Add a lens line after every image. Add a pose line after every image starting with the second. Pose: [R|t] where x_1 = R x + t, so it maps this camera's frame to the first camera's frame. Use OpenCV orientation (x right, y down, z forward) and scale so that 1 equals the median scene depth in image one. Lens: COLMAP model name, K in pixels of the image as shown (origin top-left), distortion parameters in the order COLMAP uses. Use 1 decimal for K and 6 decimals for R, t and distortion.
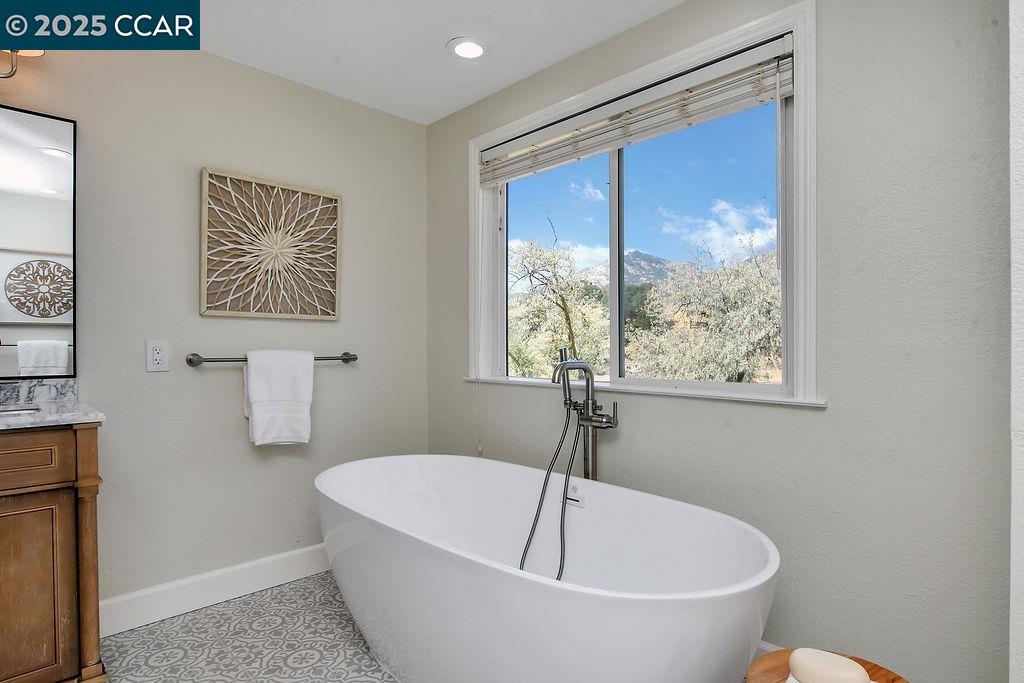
lens RADIAL K [[553.4, 0, 511.7], [0, 553.4, 341.4], [0, 0, 1]] dist [-0.000672, -0.000421]
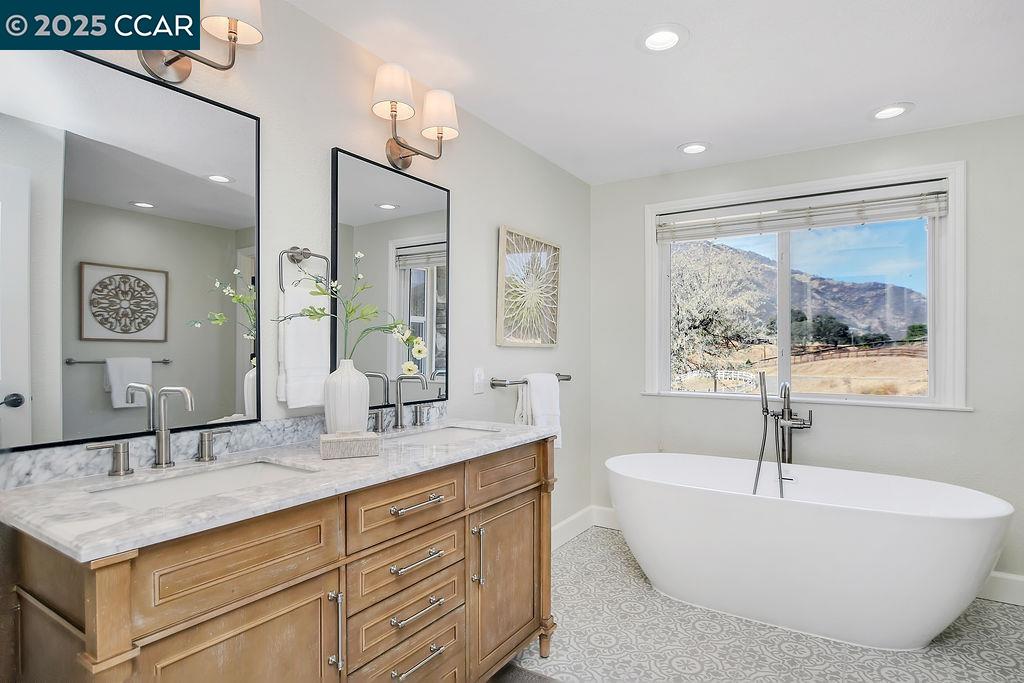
lens RADIAL K [[544.7, 0, 513.9], [0, 544.7, 346.3], [0, 0, 1]] dist [-0.016330, 0.000869]
pose [[0.971788, 0.004837, 0.235805, -0.696790], [-0.004709, 0.999988, -0.001107, -0.039427], [-0.235808, -0.000035, 0.971800, -0.146023]]
